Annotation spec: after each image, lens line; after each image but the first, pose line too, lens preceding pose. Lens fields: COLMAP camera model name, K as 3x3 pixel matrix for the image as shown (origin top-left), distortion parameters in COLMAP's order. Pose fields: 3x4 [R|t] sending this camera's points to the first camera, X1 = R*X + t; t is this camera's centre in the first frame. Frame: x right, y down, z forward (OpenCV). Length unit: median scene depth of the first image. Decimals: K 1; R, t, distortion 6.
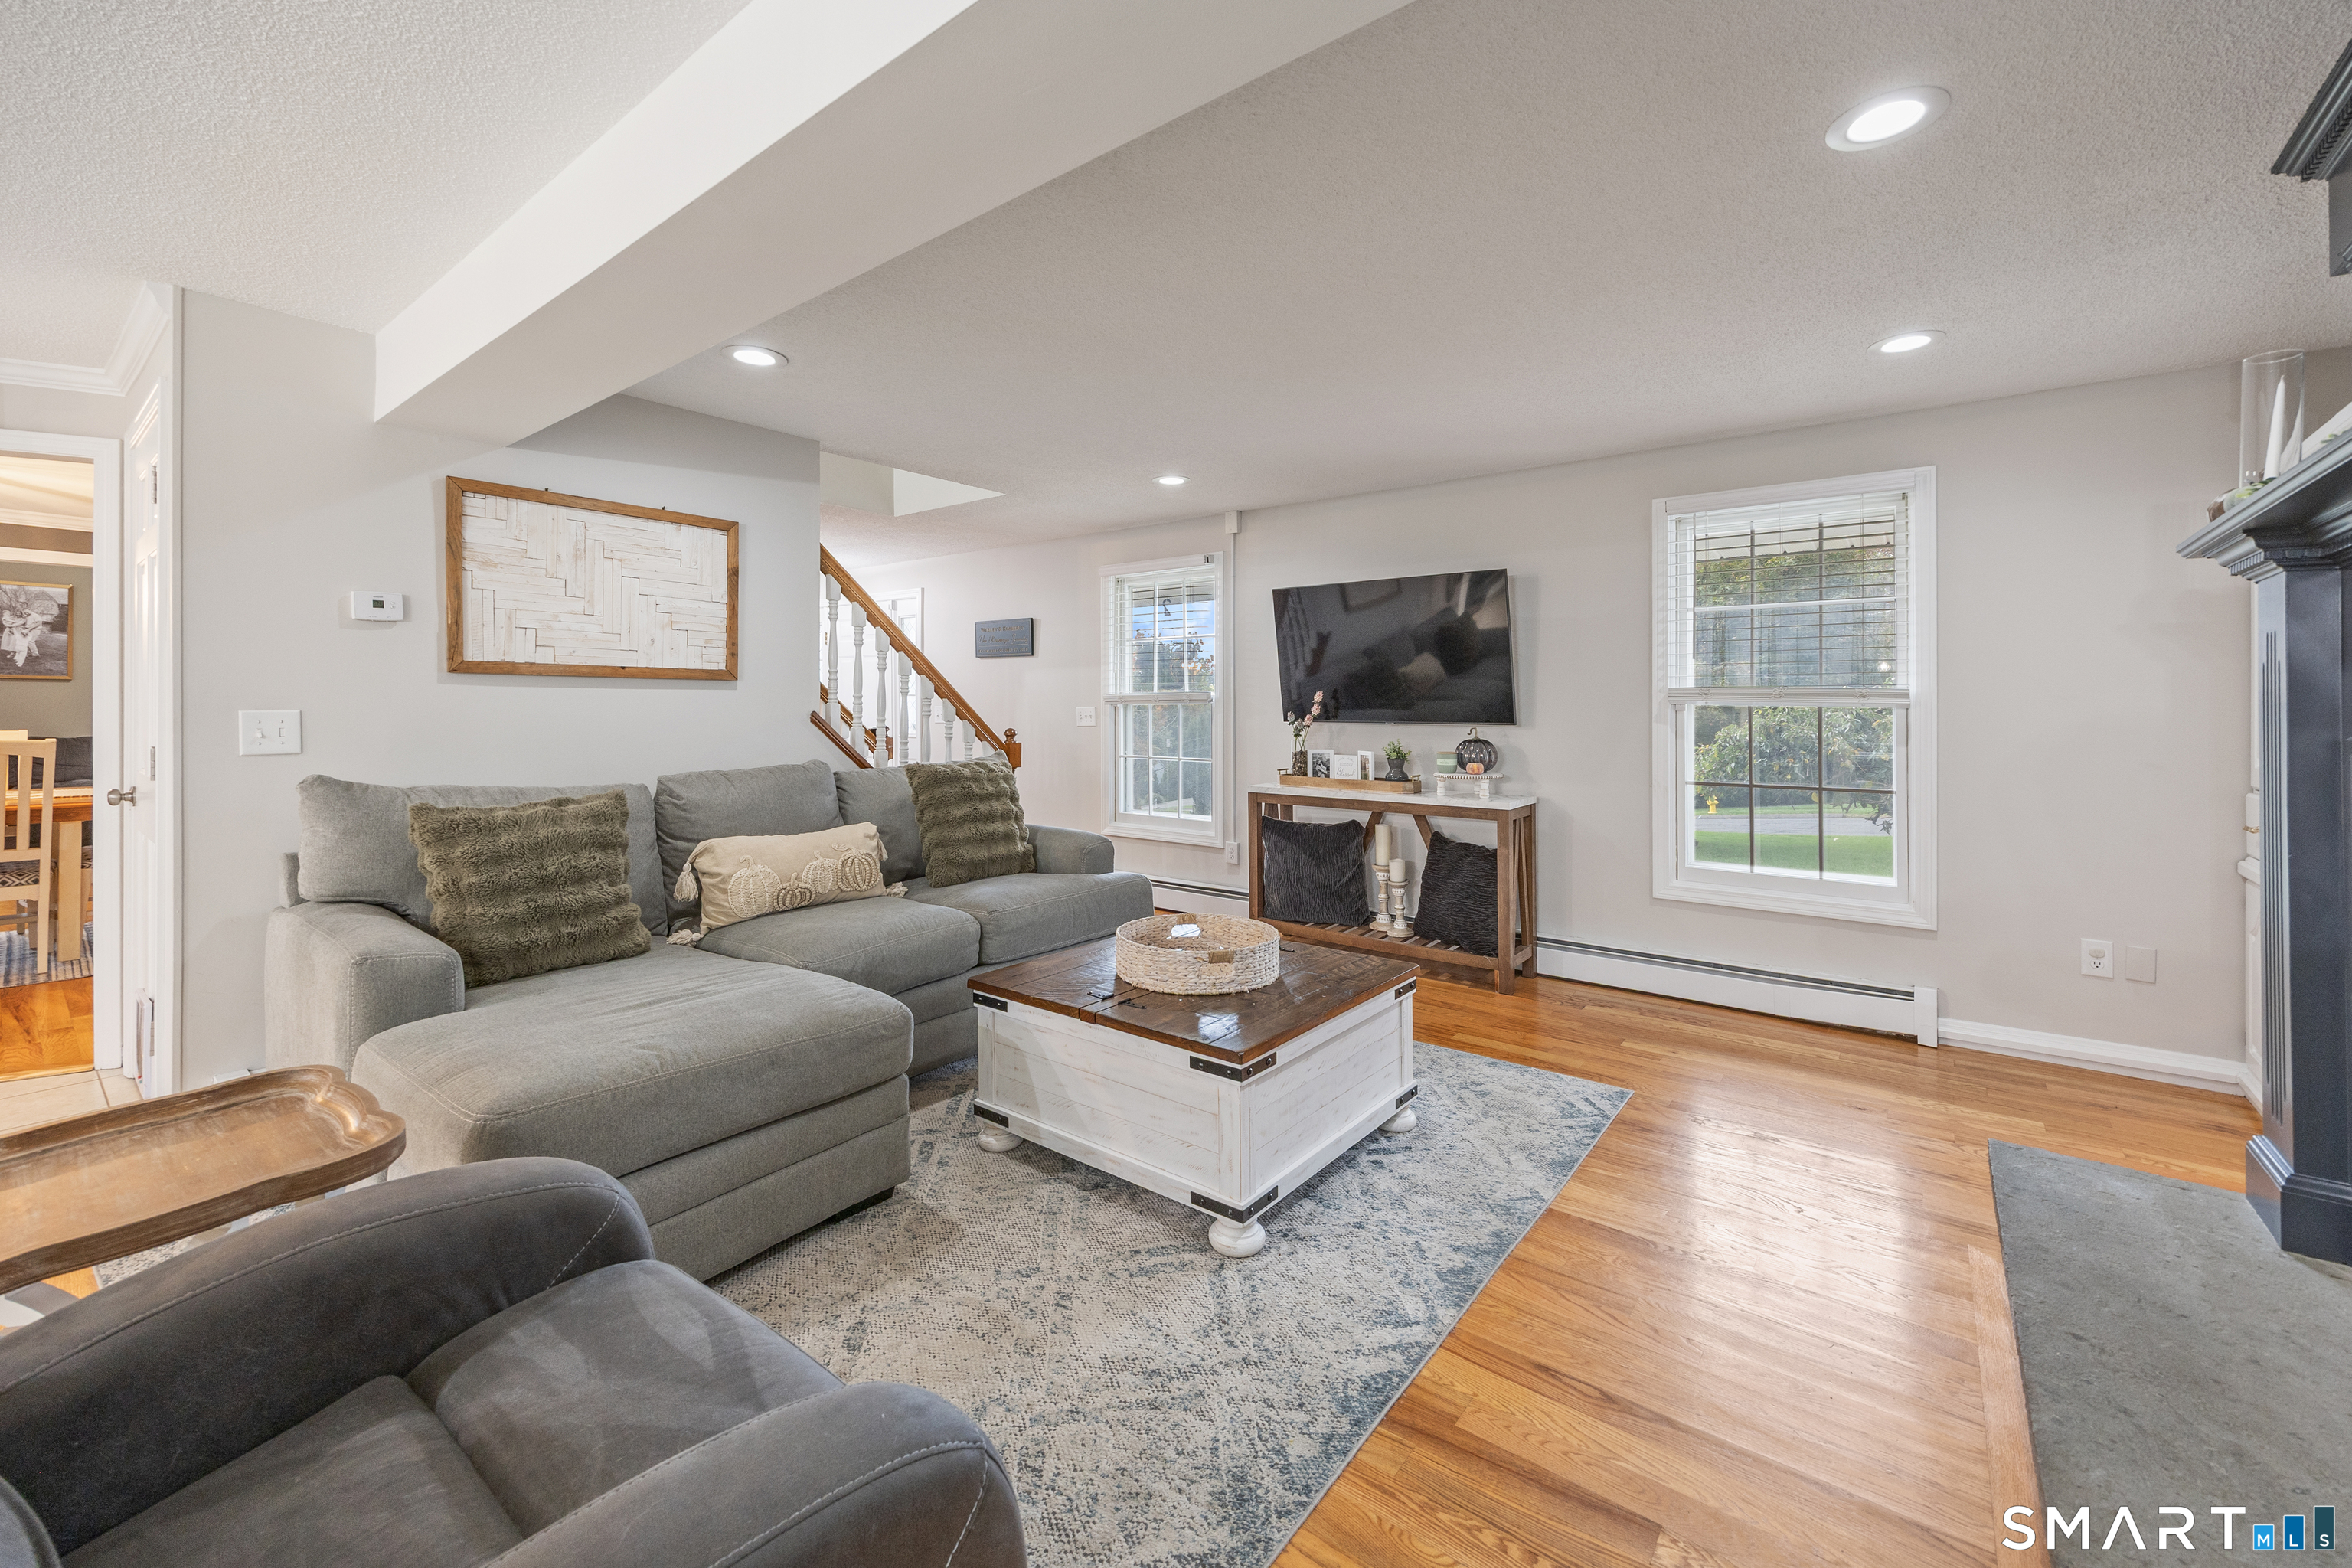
lens RADIAL K [[944.8, 0, 1191.6], [0, 944.8, 703.5], [0, 0, 1]] dist [0.002165, 0.000145]
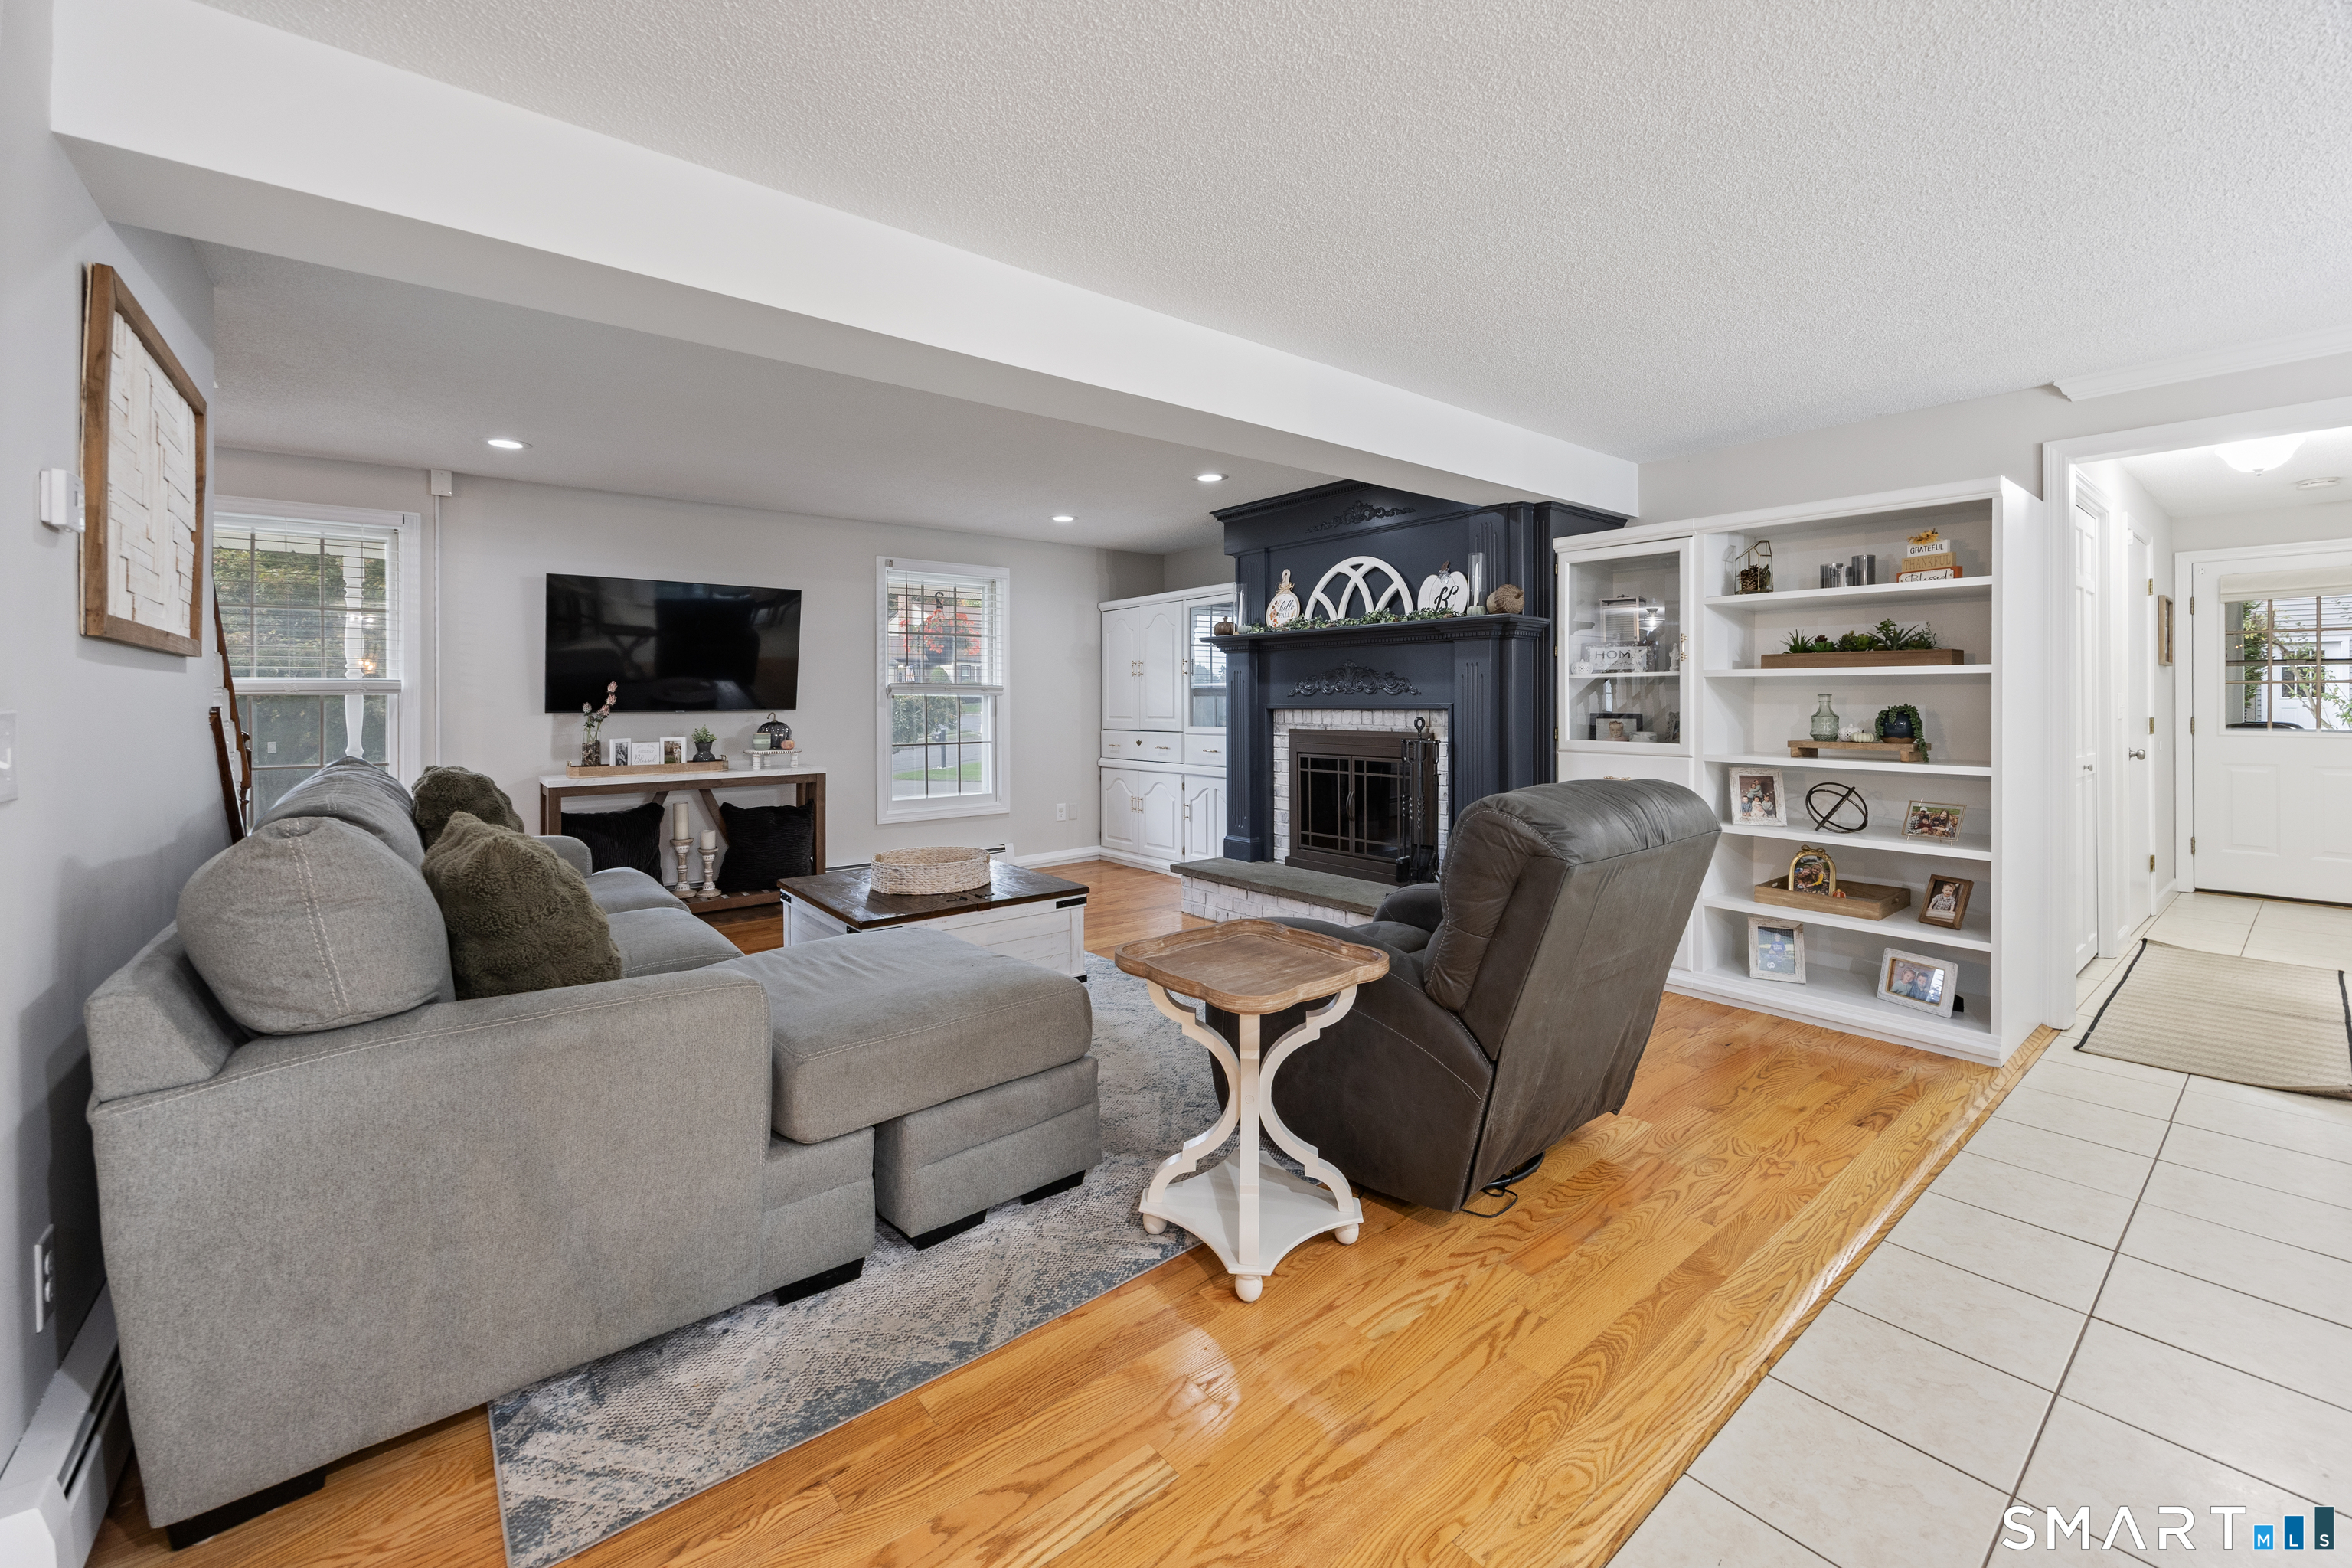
lens RADIAL K [[944.8, 0, 1149.3], [0, 944.8, 694.3], [0, 0, 1]] dist [0.002165, 0.000145]
pose [[0.245882, -0.001668, 0.969298, -0.748833], [-0.000385, 0.999998, 0.001819, -0.001566], [-0.969300, -0.000821, 0.245881, 0.196175]]
